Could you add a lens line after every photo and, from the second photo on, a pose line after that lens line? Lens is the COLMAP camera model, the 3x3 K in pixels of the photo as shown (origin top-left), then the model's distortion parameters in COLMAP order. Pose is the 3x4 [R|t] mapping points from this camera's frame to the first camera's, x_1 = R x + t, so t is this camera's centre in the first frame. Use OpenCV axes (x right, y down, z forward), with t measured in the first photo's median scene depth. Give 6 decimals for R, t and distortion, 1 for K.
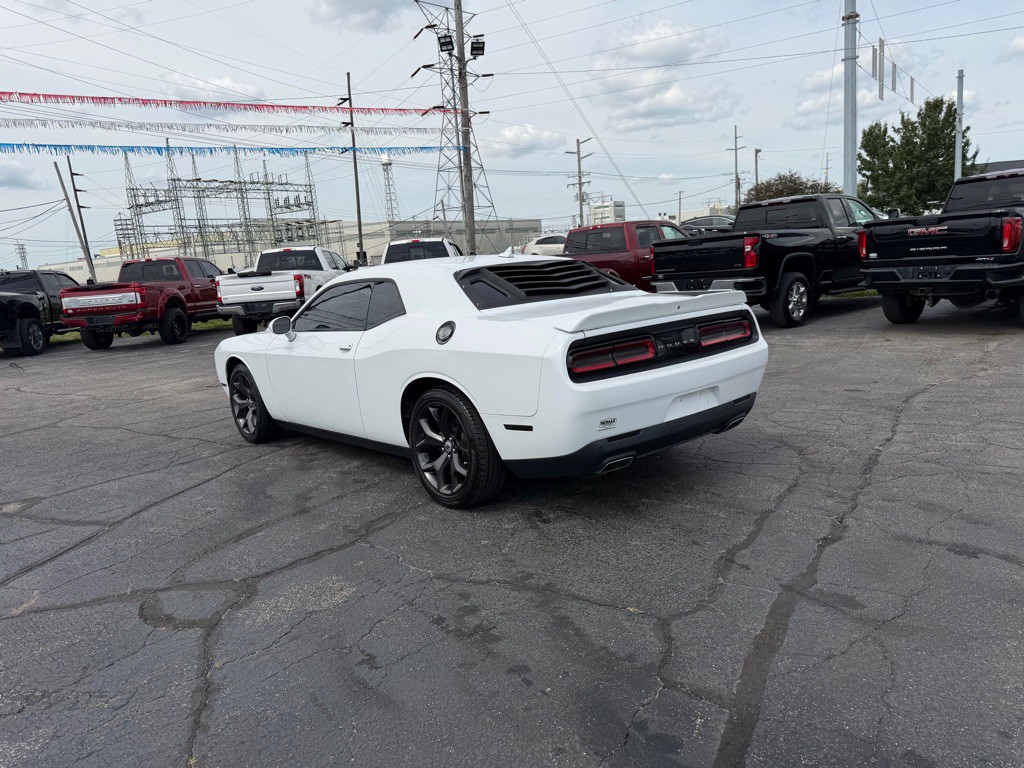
lens RADIAL K [[712.6, 0, 506.6], [0, 712.6, 396.6], [0, 0, 1]] dist [0.085282, -0.133966]
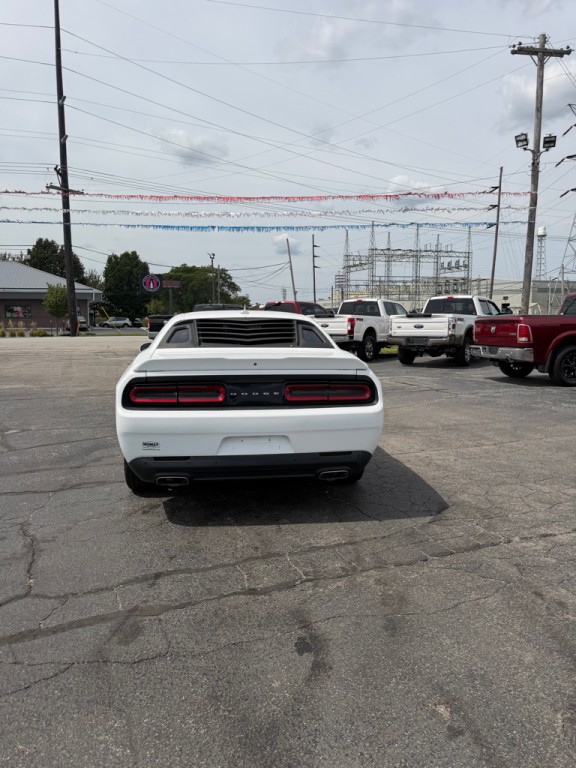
lens RADIAL K [[535.3, 0, 285.5], [0, 535.3, 377.7], [0, 0, 1]] dist [0.069005, -0.083623]
pose [[0.829920, 0.131879, -0.542070, 0.297802], [-0.162741, 0.986627, -0.009126, -0.039376], [0.533617, 0.095791, 0.840284, 0.106571]]
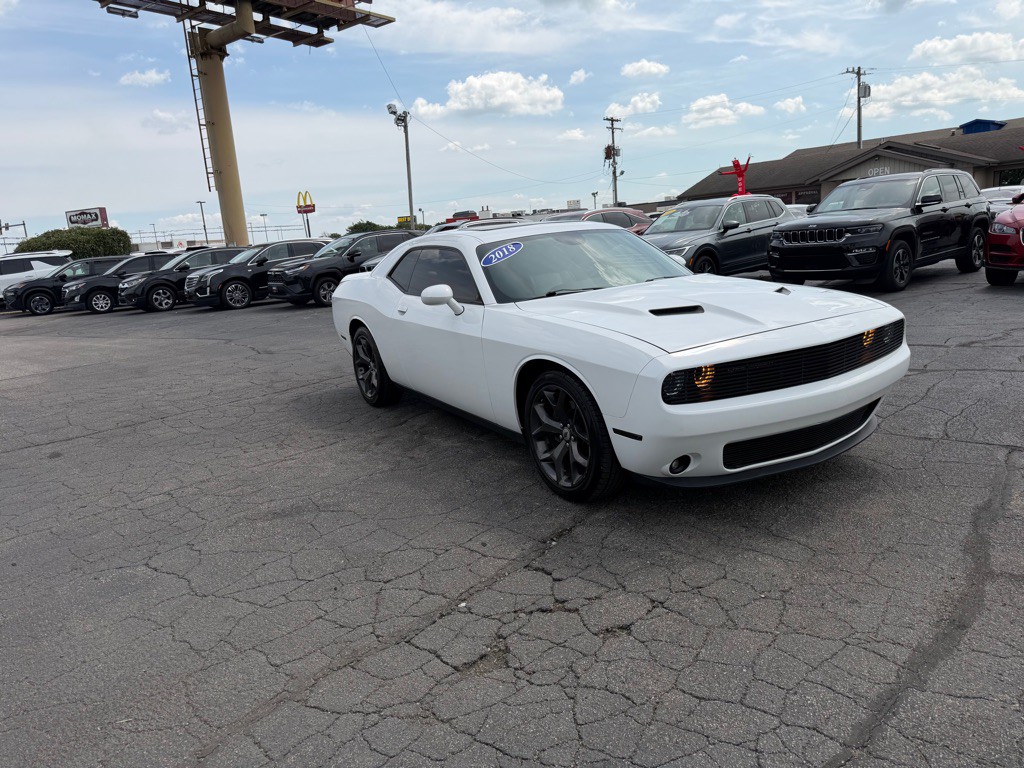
lens RADIAL K [[712.6, 0, 506.6], [0, 712.6, 396.6], [0, 0, 1]] dist [0.085282, -0.133966]
pose [[-0.971457, 0.117976, 0.205800, -0.144797], [0.189949, 0.906547, 0.376951, -0.191927], [-0.142096, 0.405283, -0.903080, 1.096073]]
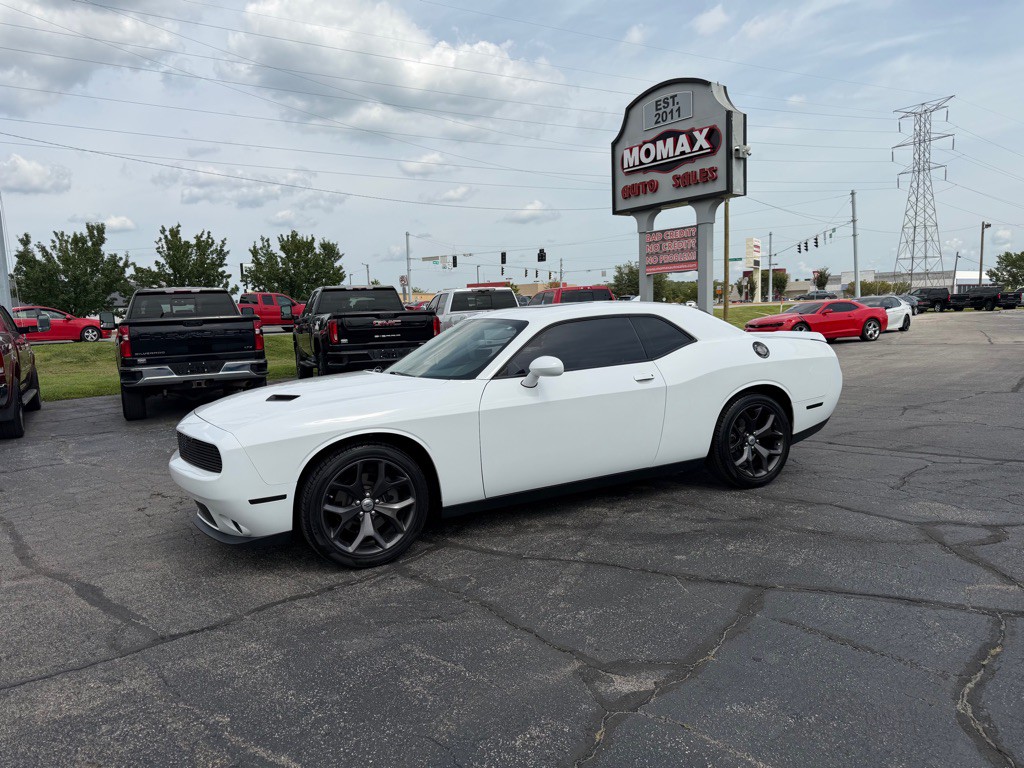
lens RADIAL K [[713.6, 0, 506.5], [0, 713.6, 396.5], [0, 0, 1]] dist [0.056994, -0.067025]
pose [[0.245852, -0.040891, 0.968445, -0.605687], [0.201654, 0.979407, -0.009838, -0.034949], [-0.948099, 0.197709, 0.249035, 0.451928]]
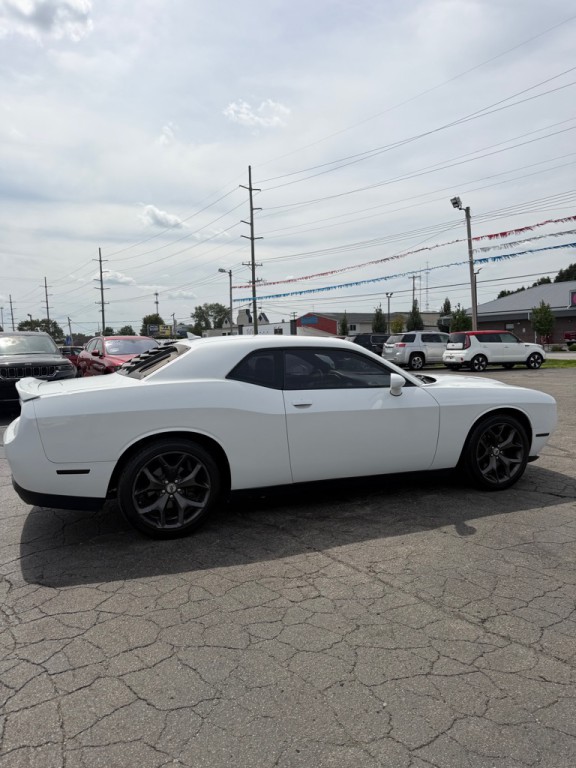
lens RADIAL K [[535.2, 0, 283.7], [0, 535.2, 385.8], [0, 0, 1]] dist [0.056994, -0.067025]
pose [[-0.319200, 0.160183, -0.934052, 0.425598], [-0.125230, 0.969839, 0.209116, -0.164606], [0.939377, 0.183721, -0.289513, 0.705550]]
